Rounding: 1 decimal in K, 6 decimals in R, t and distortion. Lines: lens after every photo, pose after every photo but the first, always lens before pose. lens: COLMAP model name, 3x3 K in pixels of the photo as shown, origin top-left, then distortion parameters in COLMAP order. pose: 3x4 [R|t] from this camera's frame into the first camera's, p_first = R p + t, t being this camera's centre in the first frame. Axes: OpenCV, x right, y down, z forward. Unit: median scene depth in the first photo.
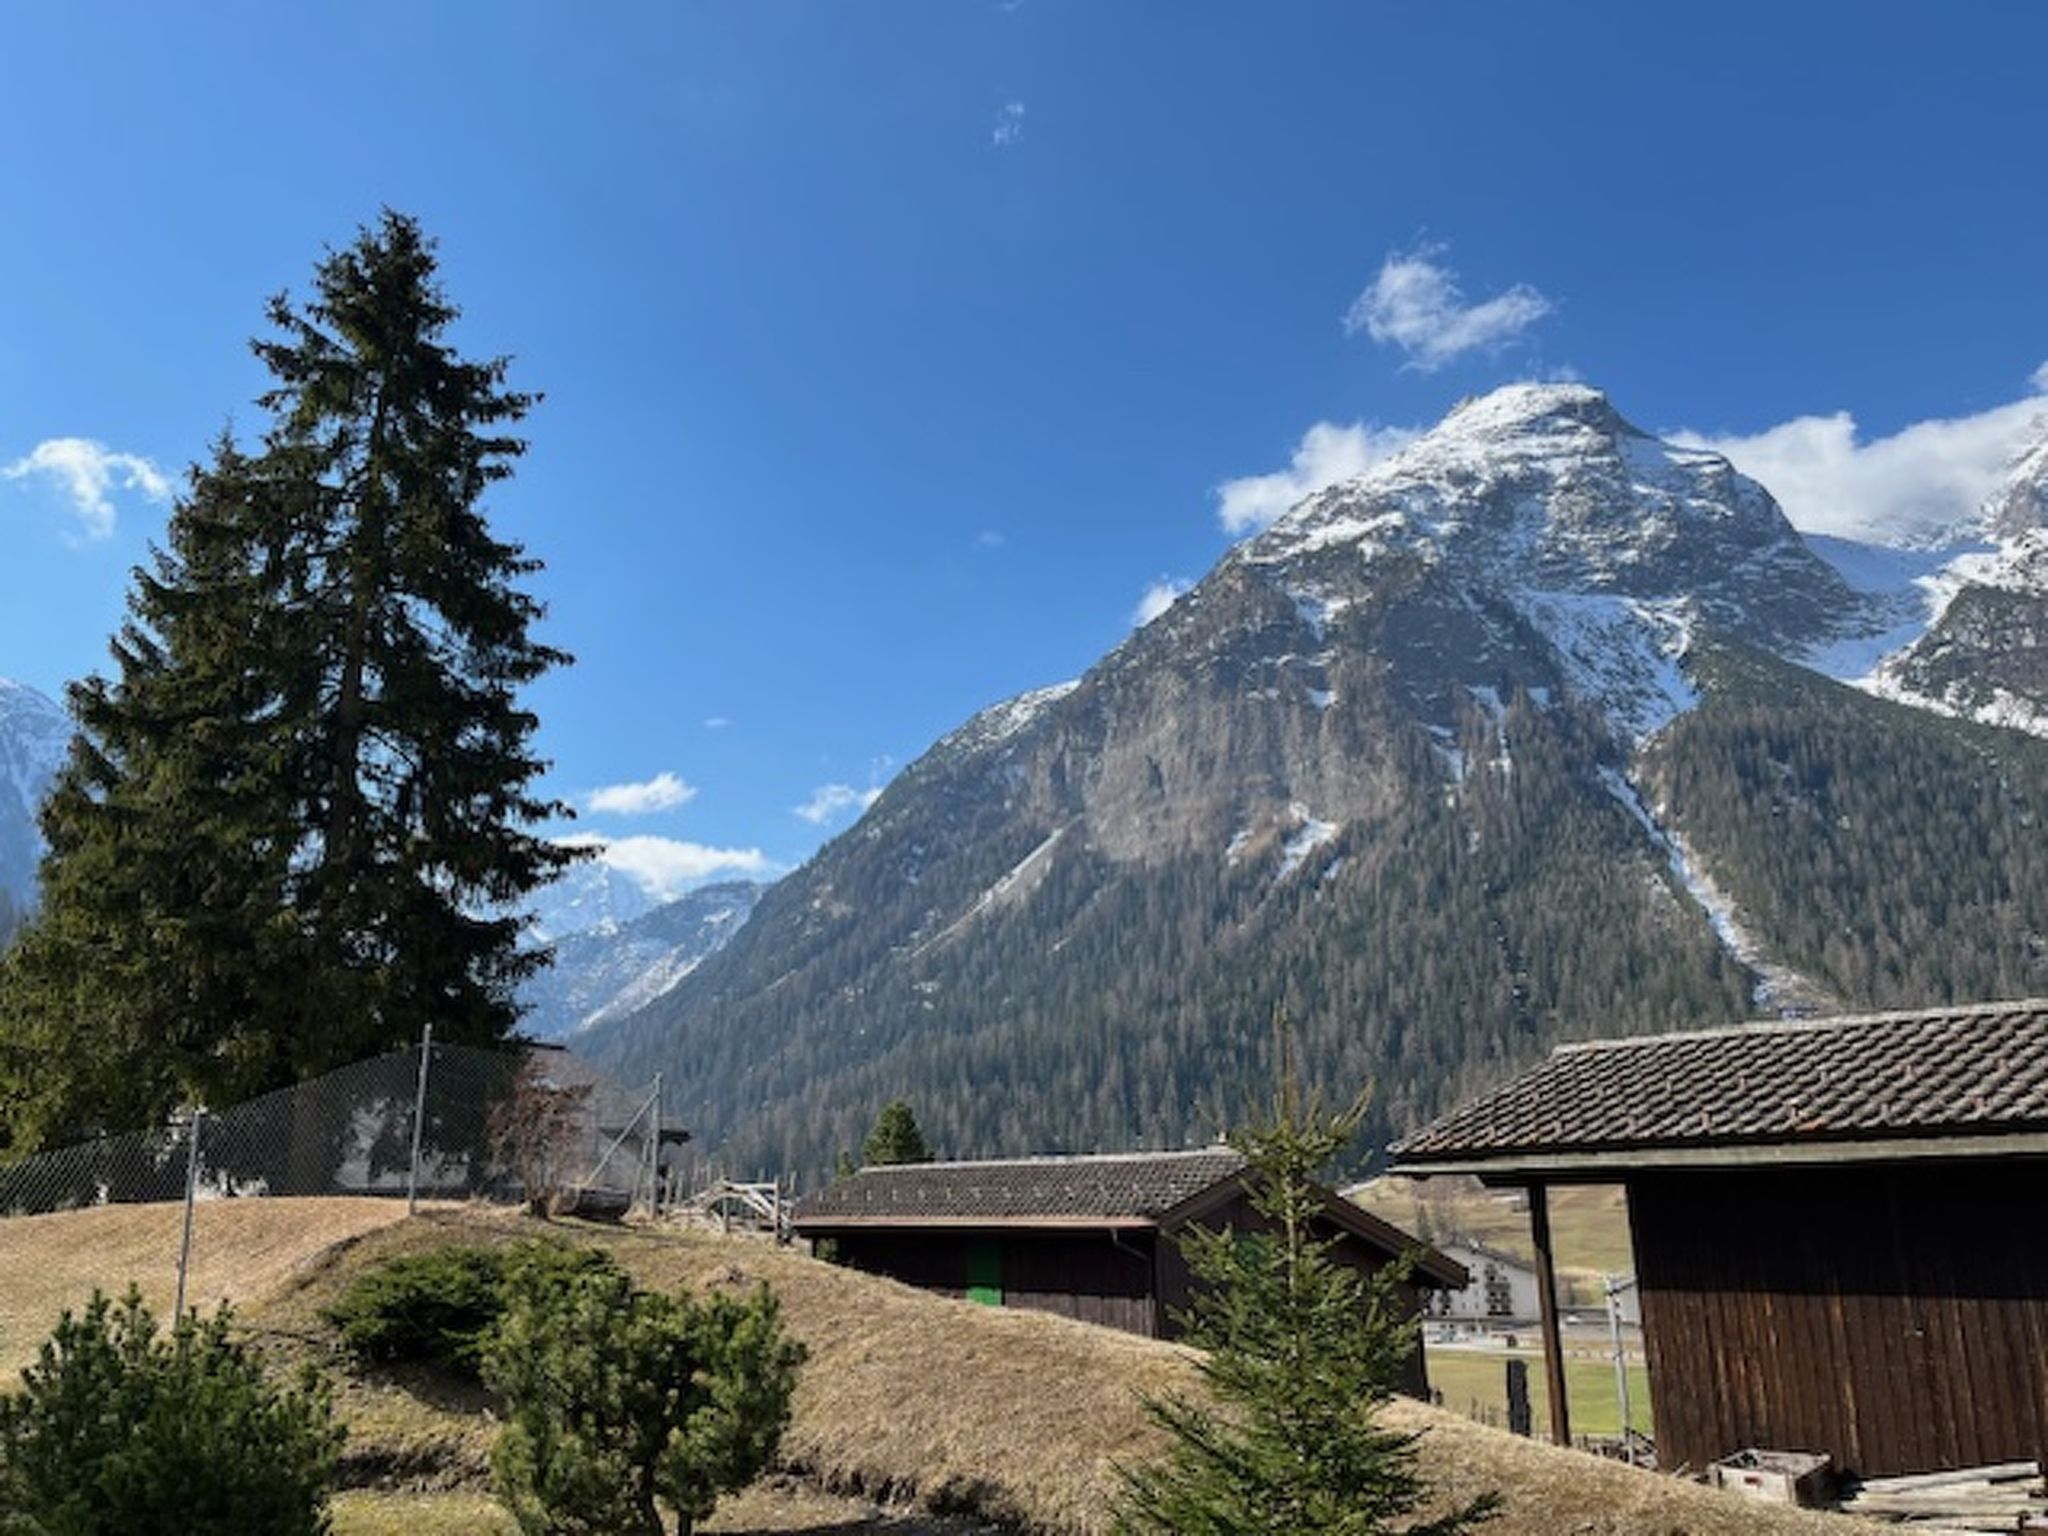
lens RADIAL K [[1601.0, 0, 1024.0], [0, 1601.0, 768.0], [0, 0, 1]] dist [0.063983, -0.006332]
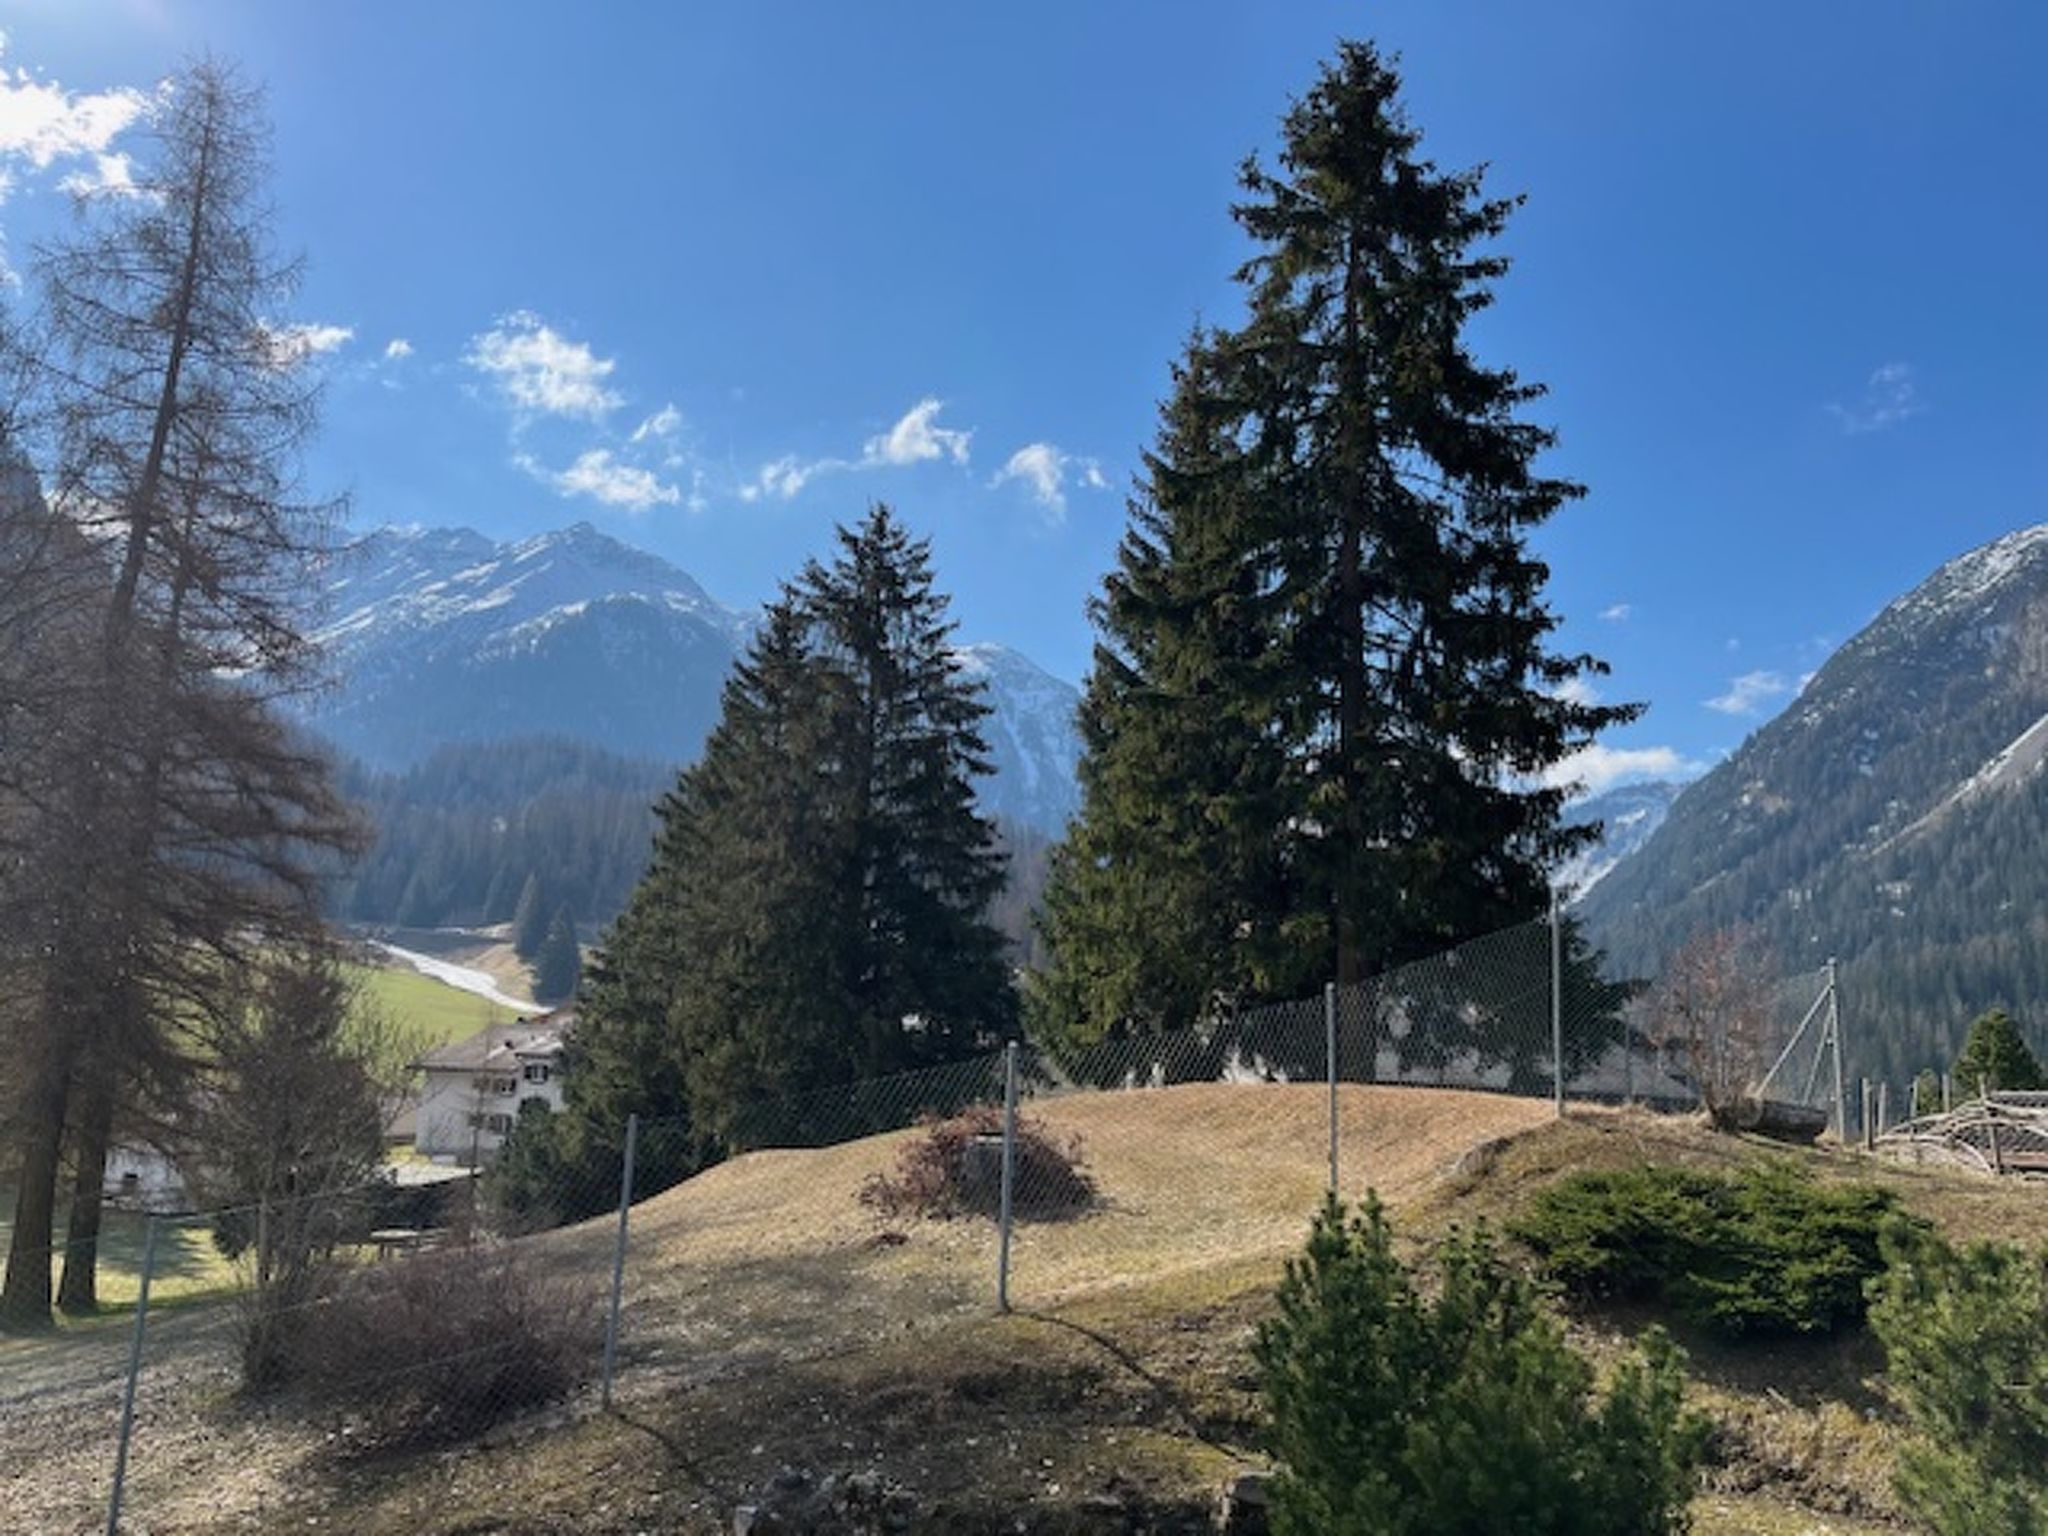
lens RADIAL K [[1601.0, 0, 1024.0], [0, 1601.0, 768.0], [0, 0, 1]] dist [0.063983, -0.006332]
pose [[0.854172, -0.055541, -0.517016, -0.091826], [0.085276, 0.995780, 0.033915, 0.023438], [0.512951, -0.073059, 0.855303, 0.085236]]
